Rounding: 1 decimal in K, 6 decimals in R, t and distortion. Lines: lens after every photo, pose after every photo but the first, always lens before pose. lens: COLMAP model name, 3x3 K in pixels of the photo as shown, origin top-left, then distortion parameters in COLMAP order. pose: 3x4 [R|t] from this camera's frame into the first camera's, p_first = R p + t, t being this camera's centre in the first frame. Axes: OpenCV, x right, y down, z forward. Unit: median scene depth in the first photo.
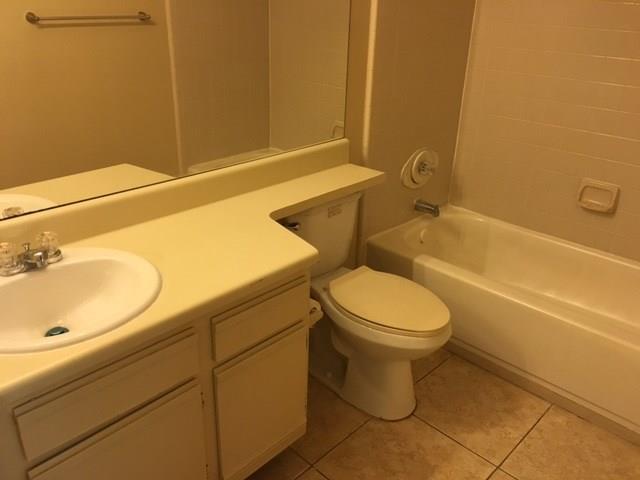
lens RADIAL K [[539.4, 0, 319.5], [0, 539.4, 241.1], [0, 0, 1]] dist [0.069377, -0.094556]
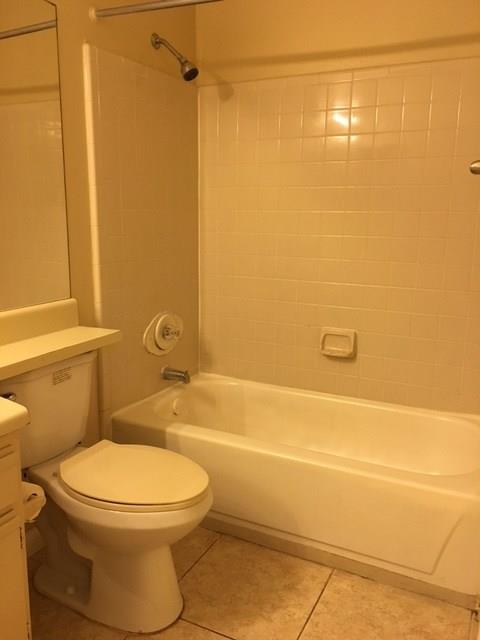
lens RADIAL K [[539.4, 0, 236.9], [0, 539.4, 318.4], [0, 0, 1]] dist [0.069377, -0.094556]
pose [[0.953686, -0.071514, 0.292180, 0.045767], [0.135587, 0.969256, -0.205326, 0.064365], [-0.268514, 0.235432, 0.934062, 0.115300]]
